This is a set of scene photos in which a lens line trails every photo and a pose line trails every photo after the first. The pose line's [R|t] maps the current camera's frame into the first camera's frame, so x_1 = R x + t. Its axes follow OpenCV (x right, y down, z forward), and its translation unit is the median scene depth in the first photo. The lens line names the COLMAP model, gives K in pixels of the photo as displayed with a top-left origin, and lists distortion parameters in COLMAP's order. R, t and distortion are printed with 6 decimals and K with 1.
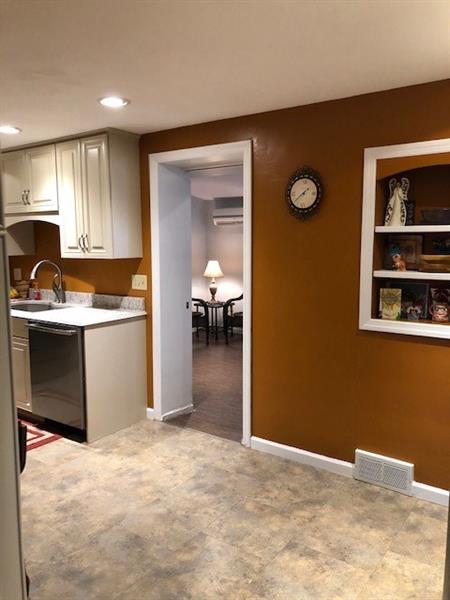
lens RADIAL K [[492.0, 0, 228.1], [0, 492.0, 303.0], [0, 0, 1]] dist [0.005979, -0.004135]
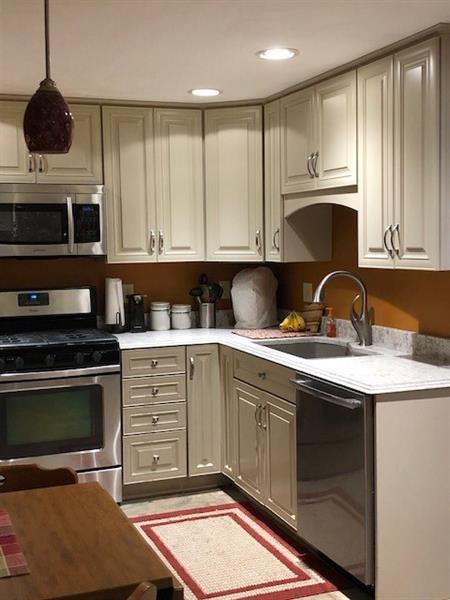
lens RADIAL K [[809.6, 0, 234.0], [0, 809.6, 295.9], [0, 0, 1]] dist [0.043769, 0.000000]
pose [[0.837376, 0.033723, -0.545587, 0.054733], [-0.061787, 0.997538, -0.033175, -0.019951], [0.543125, 0.061490, 0.837398, 0.148033]]
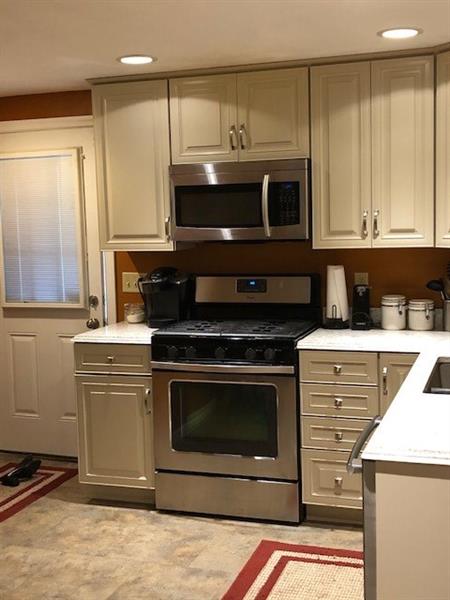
lens RADIAL K [[809.6, 0, 223.7], [0, 809.6, 295.3], [0, 0, 1]] dist [0.043769, 0.000000]
pose [[0.280135, 0.087774, -0.955939, 0.221775], [-0.101316, 0.992953, 0.061482, -0.091798], [0.954599, 0.079628, 0.287054, 0.659740]]
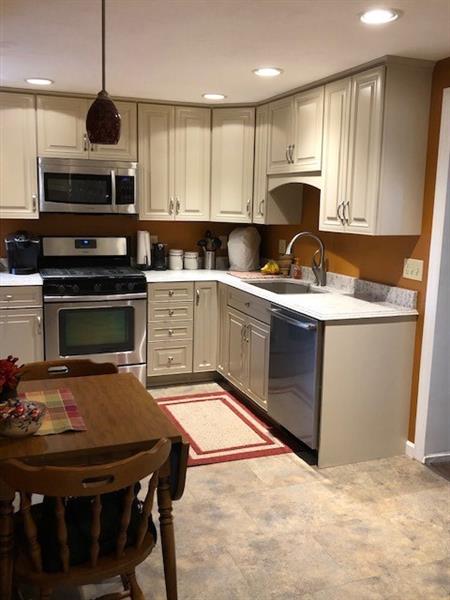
lens RADIAL K [[594.5, 0, 229.7], [0, 594.5, 302.0], [0, 0, 1]] dist [0.023393, 0.000000]
pose [[0.836320, 0.116981, -0.535616, 0.073338], [-0.098977, 0.993134, 0.062360, -0.023511], [0.539233, 0.000861, 0.842156, 0.116604]]
